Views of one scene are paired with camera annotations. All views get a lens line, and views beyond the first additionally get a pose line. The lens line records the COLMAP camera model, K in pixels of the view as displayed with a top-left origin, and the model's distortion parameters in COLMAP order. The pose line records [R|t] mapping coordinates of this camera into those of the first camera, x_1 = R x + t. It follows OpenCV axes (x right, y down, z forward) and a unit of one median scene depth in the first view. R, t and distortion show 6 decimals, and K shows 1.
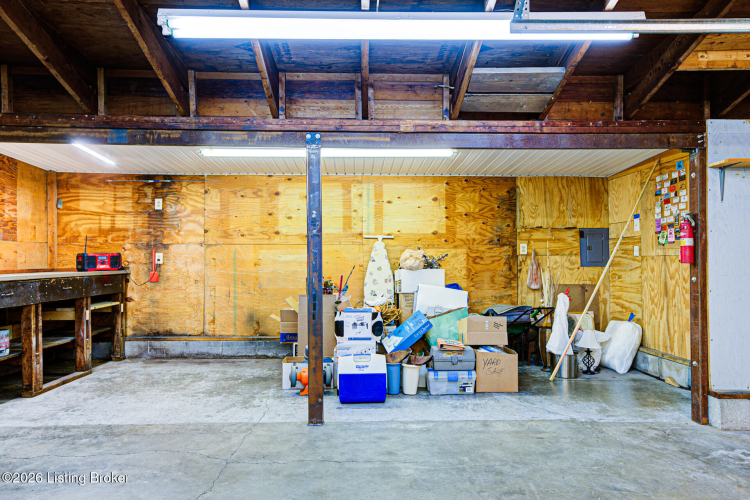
lens RADIAL K [[488.3, 0, 372.7], [0, 488.3, 249.0], [0, 0, 1]] dist [0.029578, -0.000954]
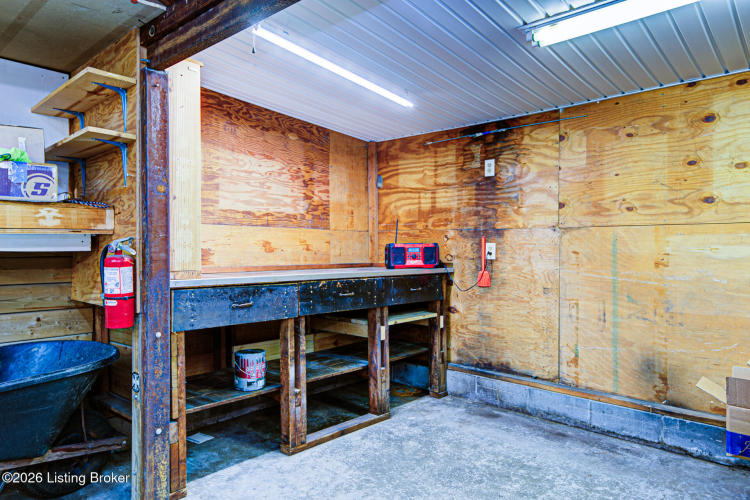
lens RADIAL K [[488.3, 0, 372.7], [0, 488.3, 249.0], [0, 0, 1]] dist [0.029578, -0.000954]
pose [[0.723139, 0.002522, -0.690698, -0.099590], [0.009157, 0.999870, 0.013238, 0.006182], [0.690641, -0.015897, 0.723023, 0.424570]]
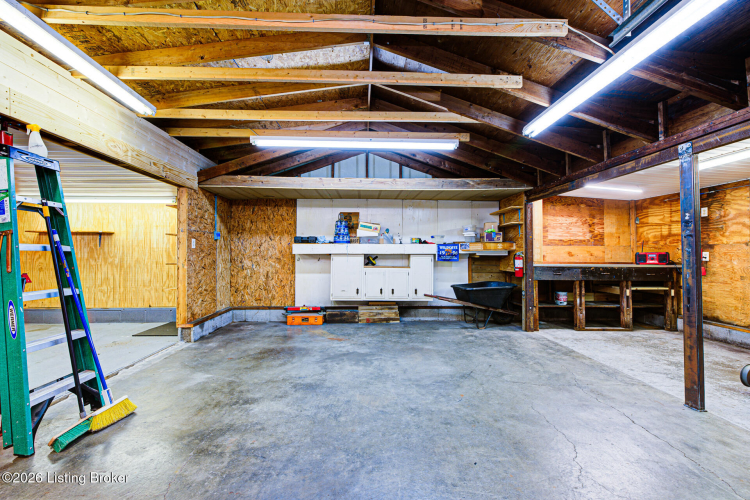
lens RADIAL K [[318.0, 0, 375.0], [0, 318.0, 250.0], [0, 0, 1]] dist [-0.002729, 0.000033]
pose [[0.012820, -0.013075, -0.999832, 0.346534], [0.012865, 0.999834, -0.012910, 0.002785], [0.999835, -0.012697, 0.012986, 0.168448]]
